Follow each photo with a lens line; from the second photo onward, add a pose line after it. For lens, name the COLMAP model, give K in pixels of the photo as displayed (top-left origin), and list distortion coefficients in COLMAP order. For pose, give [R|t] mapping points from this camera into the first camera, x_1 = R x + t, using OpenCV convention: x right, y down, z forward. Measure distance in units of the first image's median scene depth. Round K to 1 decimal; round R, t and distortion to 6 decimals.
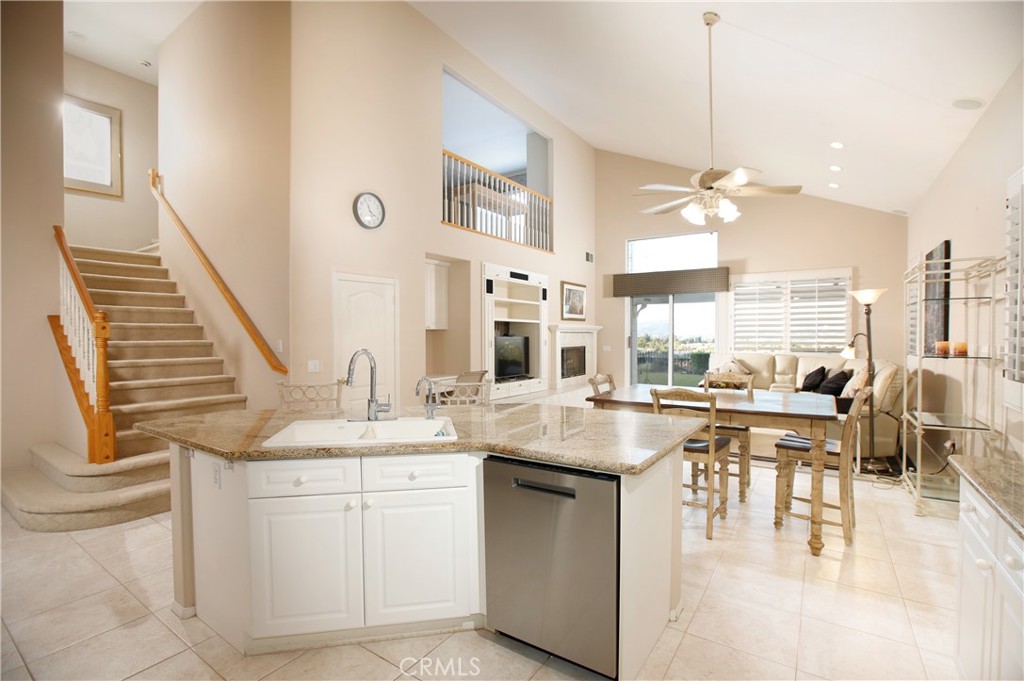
lens RADIAL K [[468.9, 0, 511.4], [0, 468.9, 339.5], [0, 0, 1]] dist [-0.003787, 0.000433]
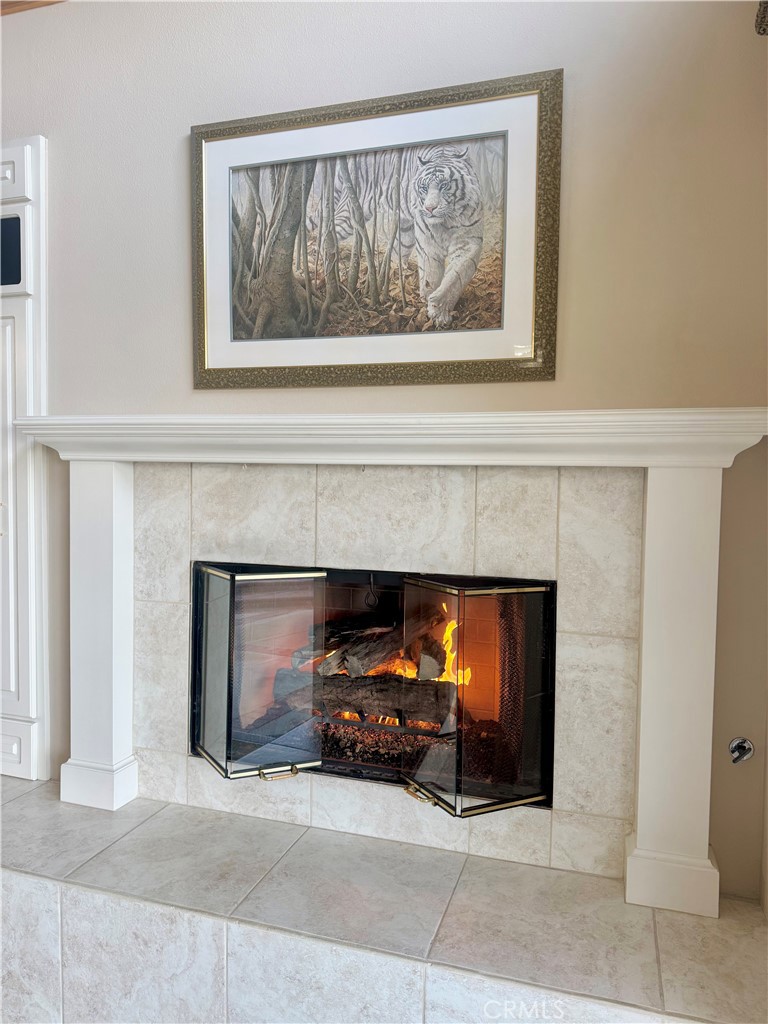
lens RADIAL K [[719.8, 0, 384.6], [0, 719.8, 512.7], [0, 0, 1]] dist [-0.003388, -0.000470]
pose [[0.289577, 0.047617, -0.955969, 0.351508], [-0.028123, 0.998754, 0.041229, -0.010888], [0.956741, 0.014946, 0.290555, 0.978305]]
